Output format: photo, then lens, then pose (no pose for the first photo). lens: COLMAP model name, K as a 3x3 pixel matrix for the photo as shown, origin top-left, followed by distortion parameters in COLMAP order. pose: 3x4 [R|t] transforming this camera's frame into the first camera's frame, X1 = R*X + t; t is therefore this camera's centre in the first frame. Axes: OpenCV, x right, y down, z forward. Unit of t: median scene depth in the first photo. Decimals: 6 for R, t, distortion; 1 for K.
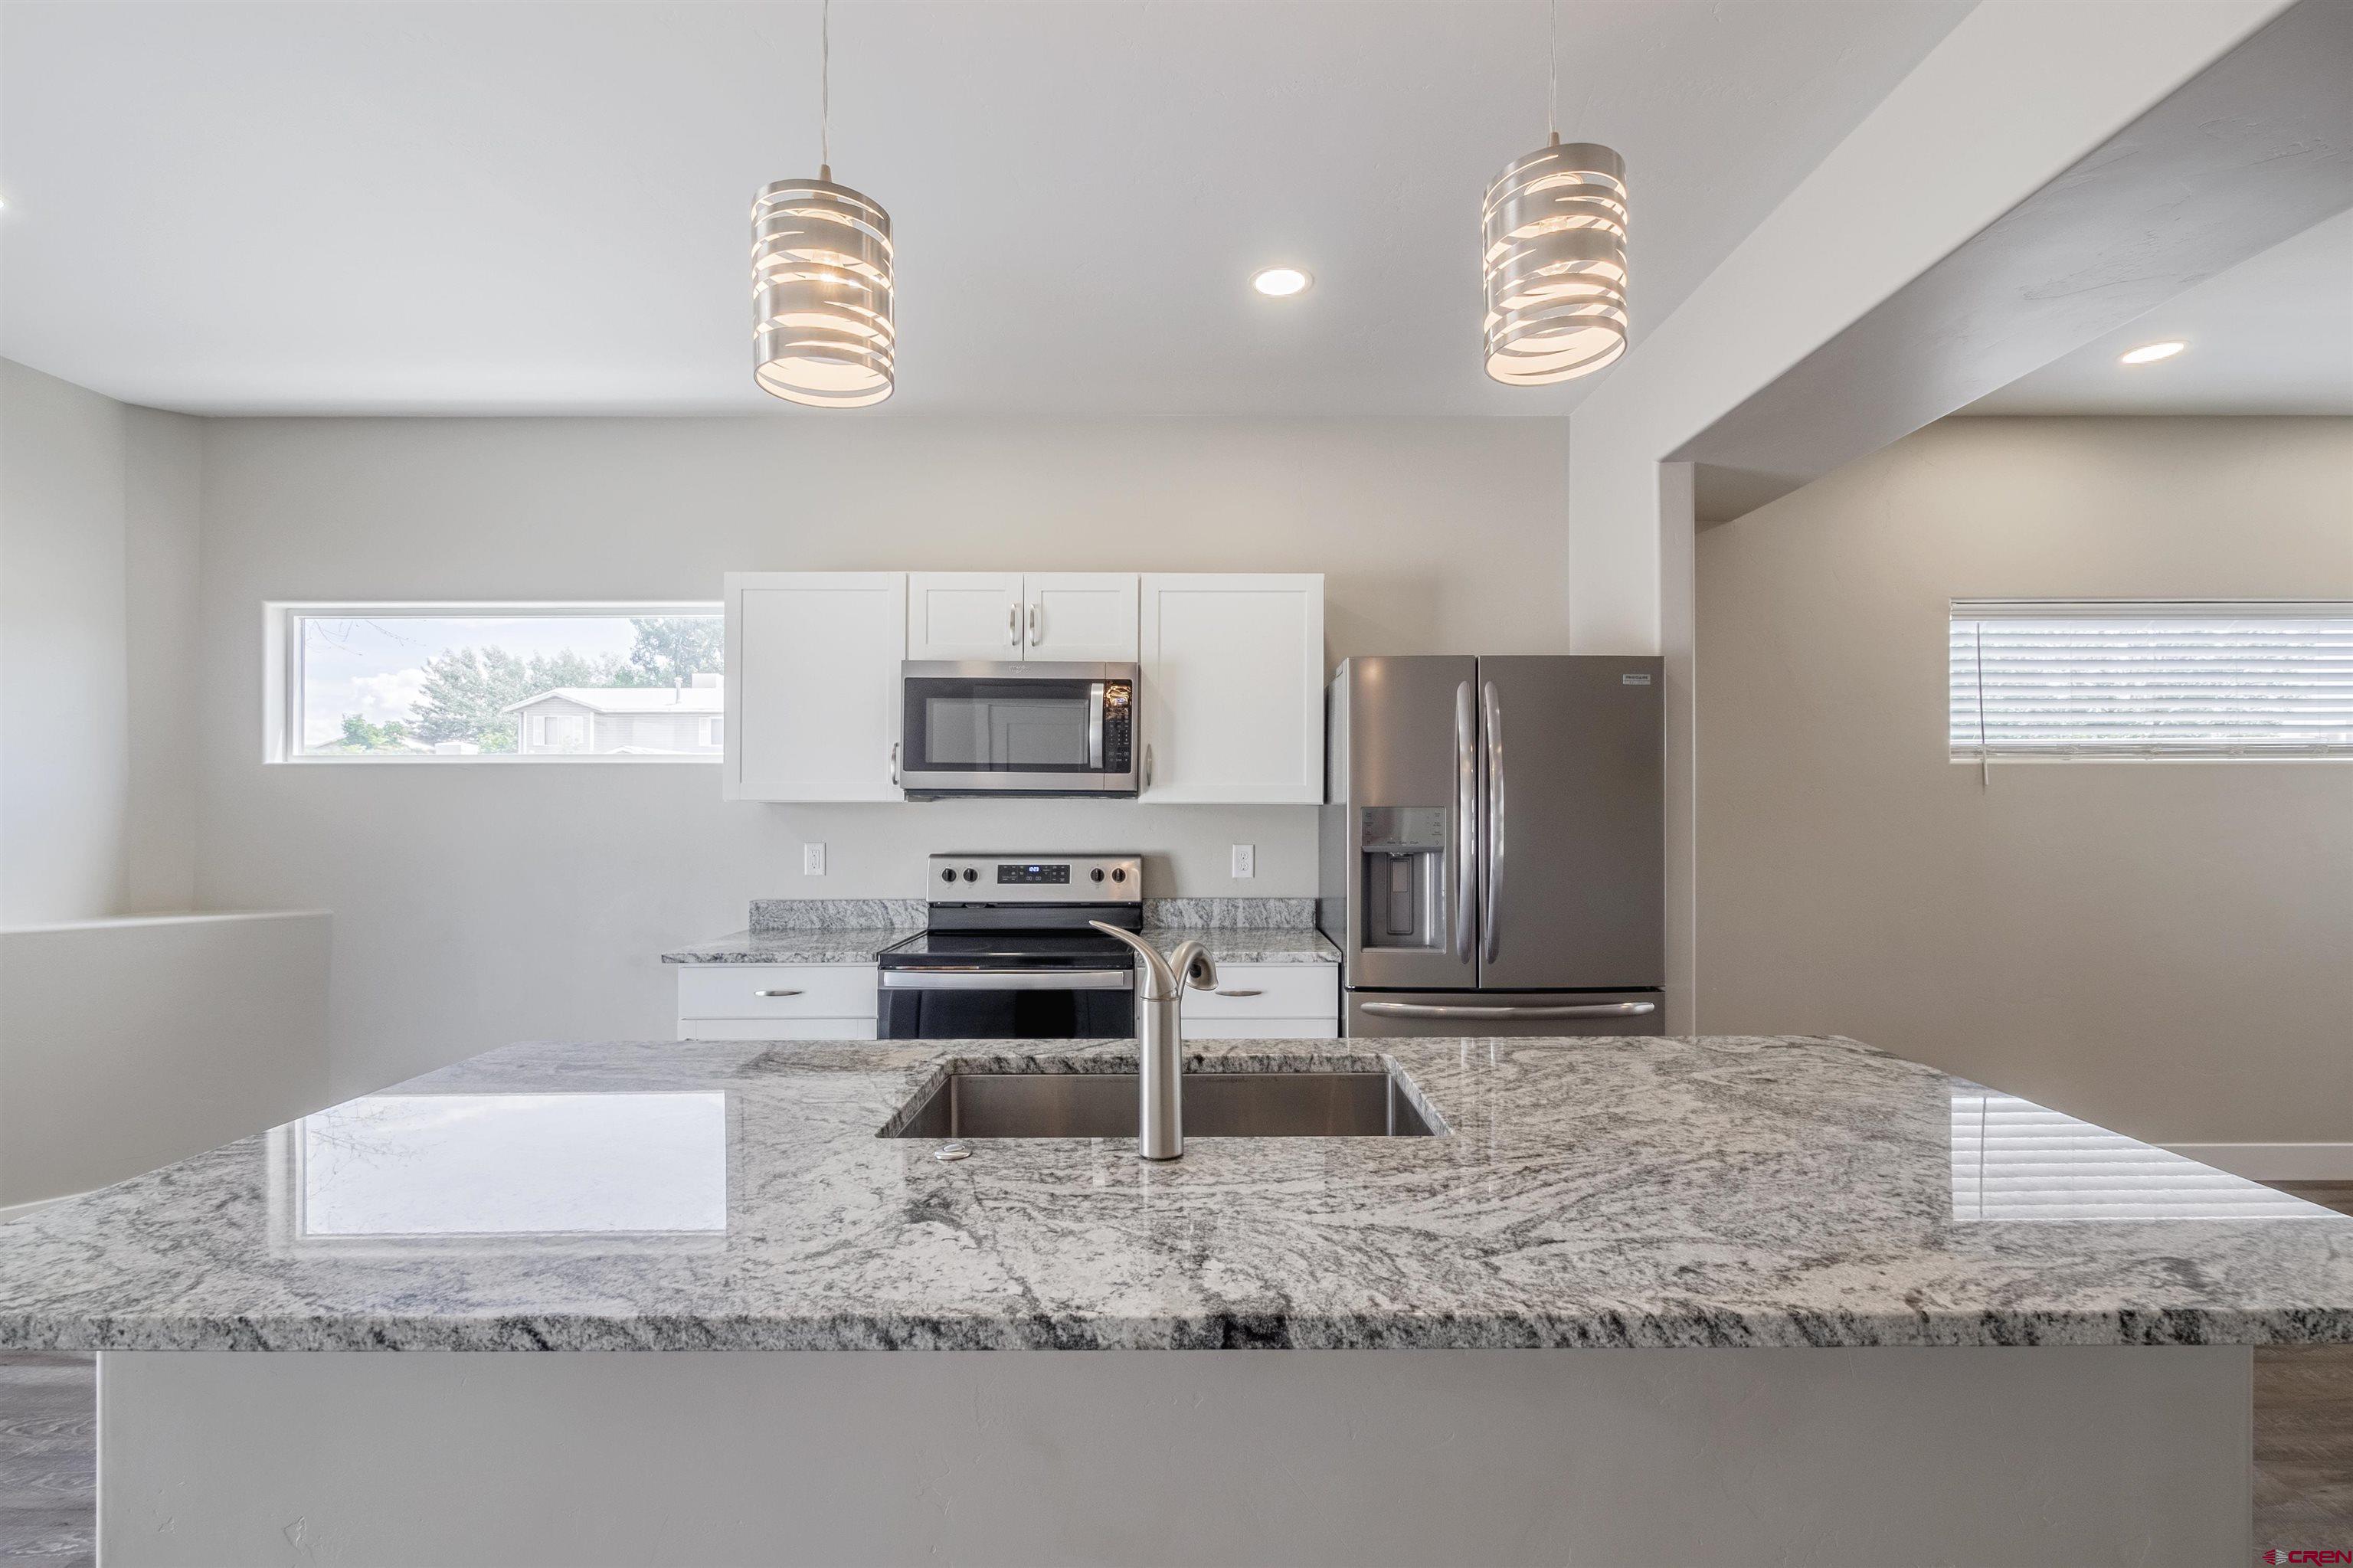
lens RADIAL K [[1004.2, 0, 1169.7], [0, 1004.2, 815.5], [0, 0, 1]] dist [-0.004674, 0.000852]
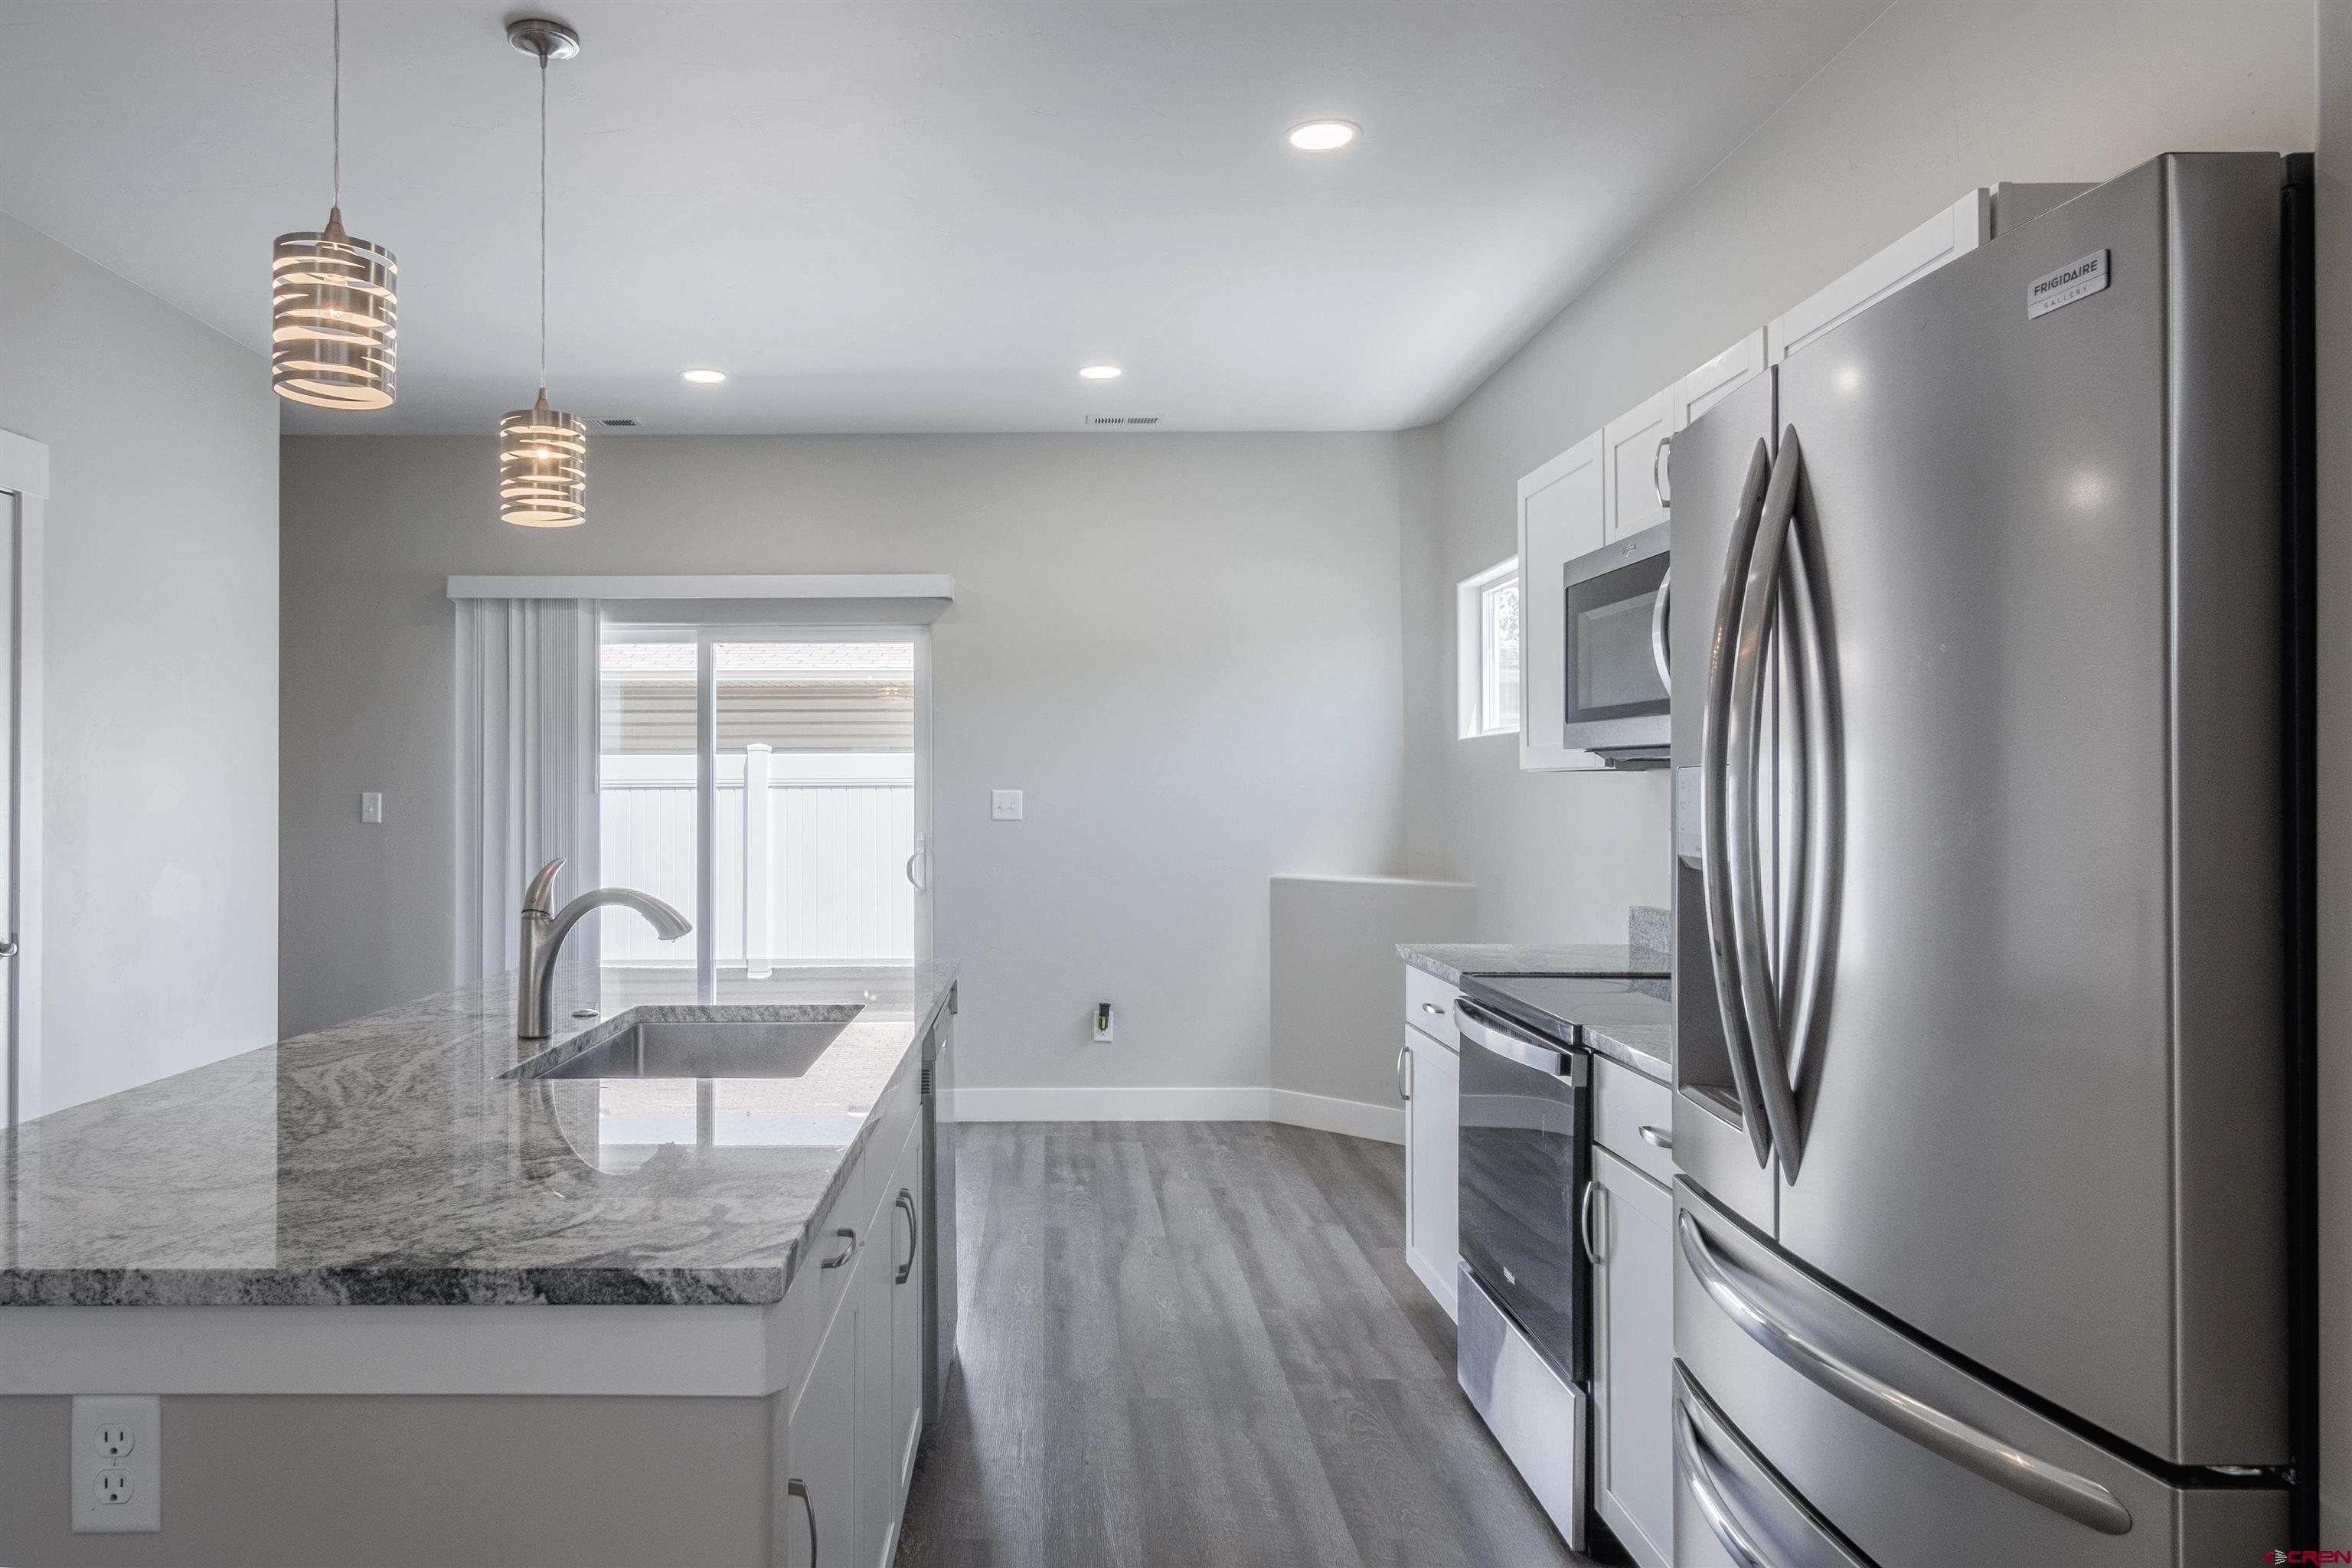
lens RADIAL K [[1572.0, 0, 1055.9], [0, 1572.0, 753.3], [0, 0, 1]] dist [0.023689, -0.000933]
pose [[0.007591, -0.022803, -0.999711, 0.795306], [-0.006585, 0.999717, -0.022853, 0.003480], [0.999950, 0.006756, 0.007438, 0.632146]]
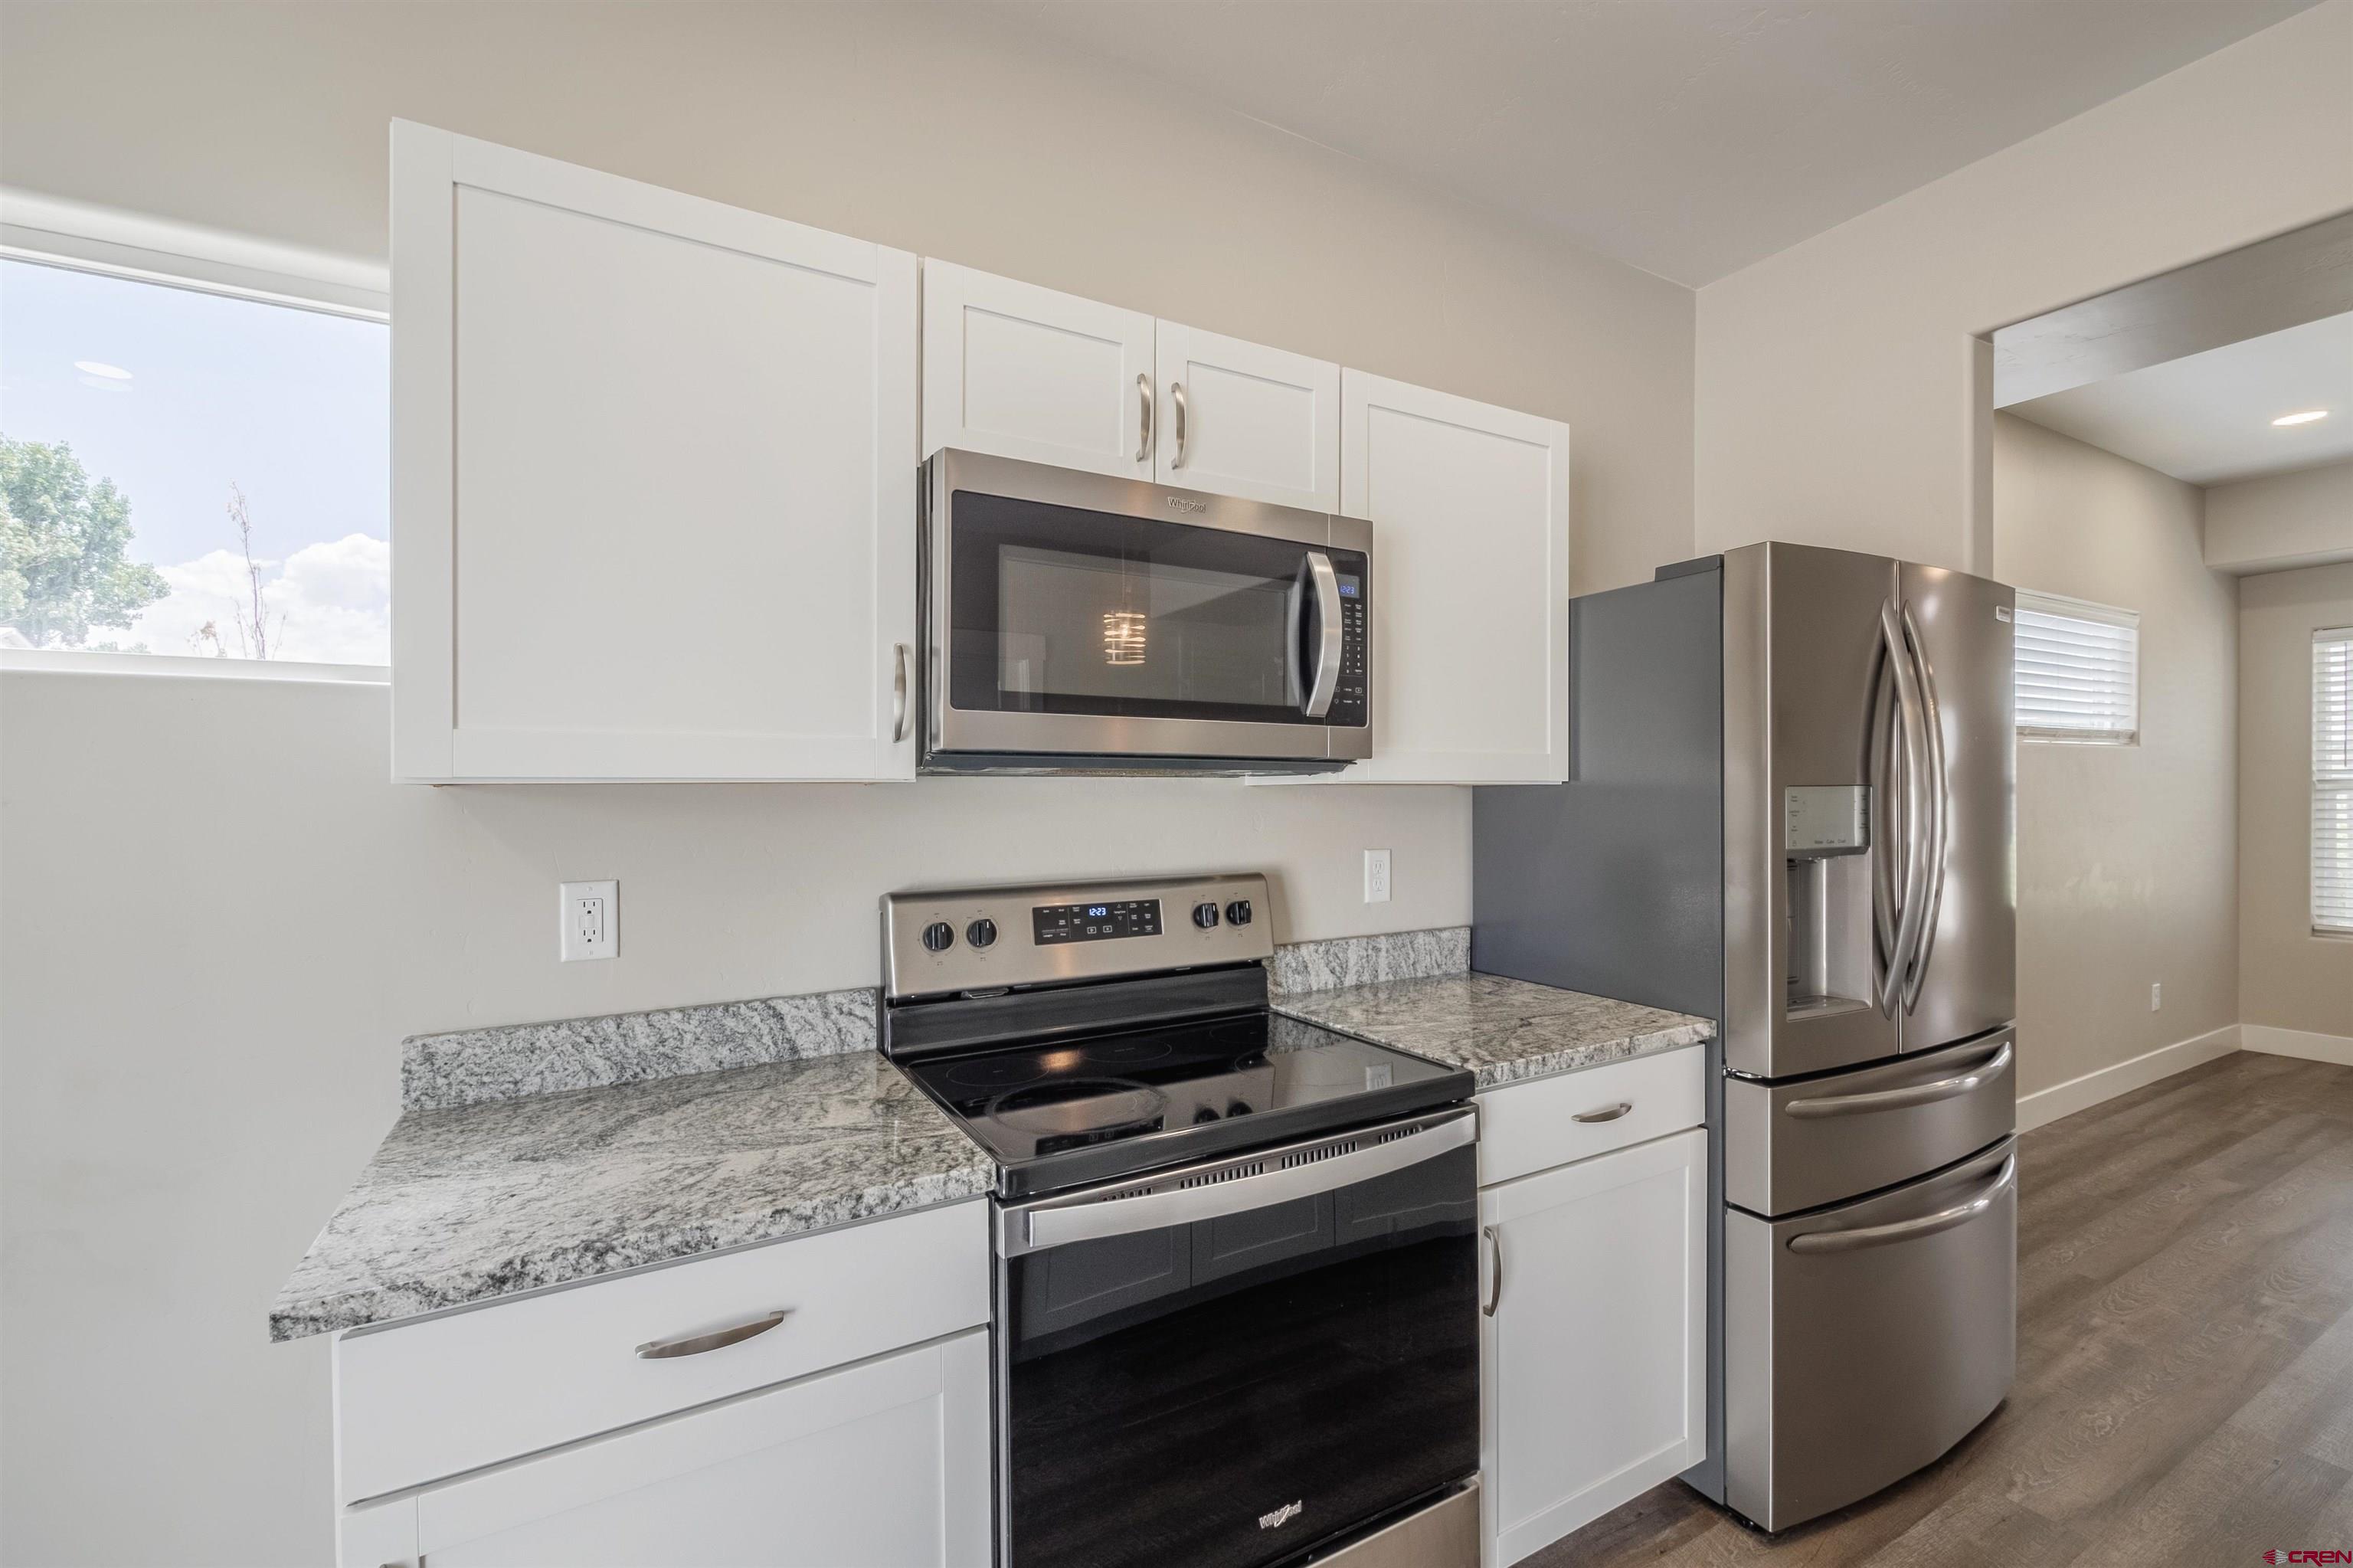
lens RADIAL K [[1004.2, 0, 1173.2], [0, 1004.2, 803.6], [0, 0, 1]] dist [-0.004674, 0.000852]
pose [[0.870138, -0.012696, 0.492645, -0.386357], [0.013146, 0.999910, 0.002549, -0.003478], [-0.492633, 0.004258, 0.870227, 0.573871]]
